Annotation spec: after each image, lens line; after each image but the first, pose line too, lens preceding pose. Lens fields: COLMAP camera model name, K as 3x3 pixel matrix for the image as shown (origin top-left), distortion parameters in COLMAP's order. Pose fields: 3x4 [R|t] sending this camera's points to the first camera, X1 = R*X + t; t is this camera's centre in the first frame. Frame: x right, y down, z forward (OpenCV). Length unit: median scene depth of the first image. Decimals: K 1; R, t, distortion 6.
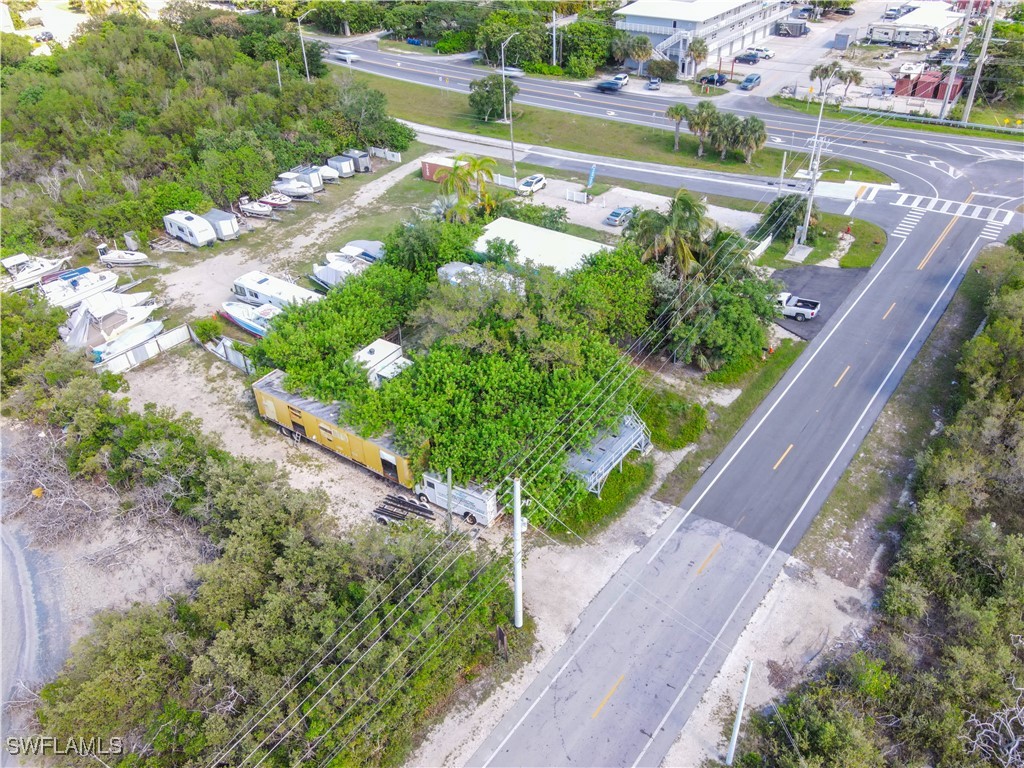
lens RADIAL K [[816.3, 0, 517.0], [0, 816.3, 385.4], [0, 0, 1]] dist [0.002096, 0.007102]
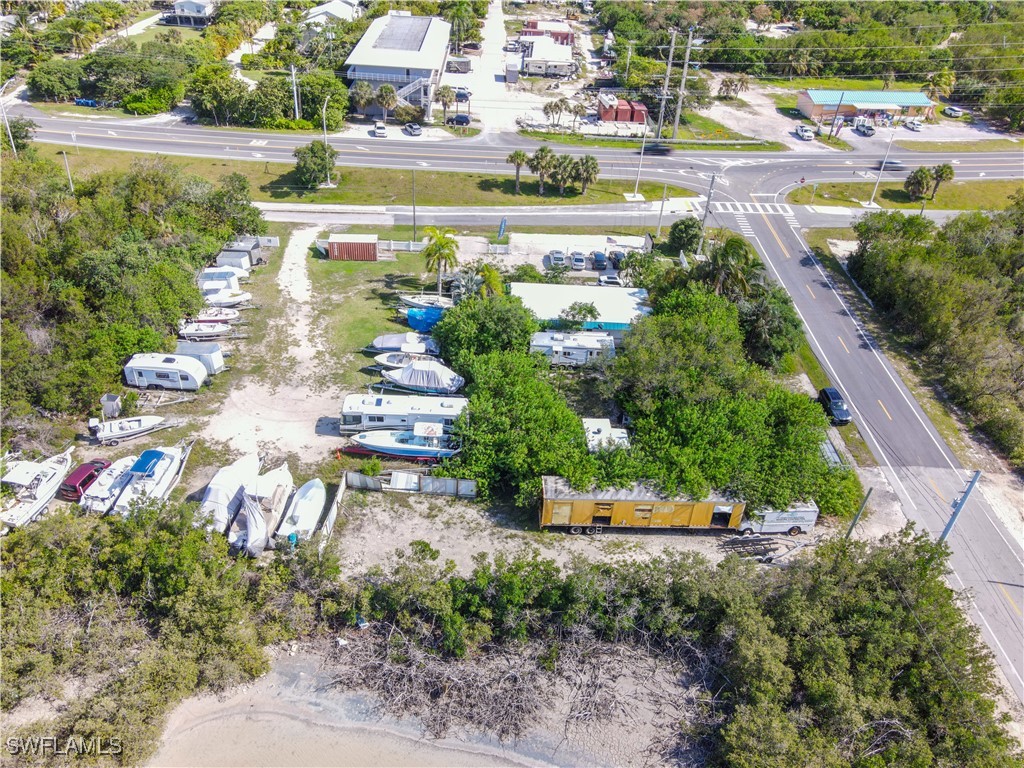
lens RADIAL K [[807.9, 0, 512.0], [0, 807.9, 384.0], [0, 0, 1]] dist [0.001189, 0.013259]
pose [[0.792535, -0.271869, 0.545871, -0.557450], [0.273703, 0.958483, 0.079986, -0.145669], [-0.544953, 0.086015, 0.834043, 0.121722]]
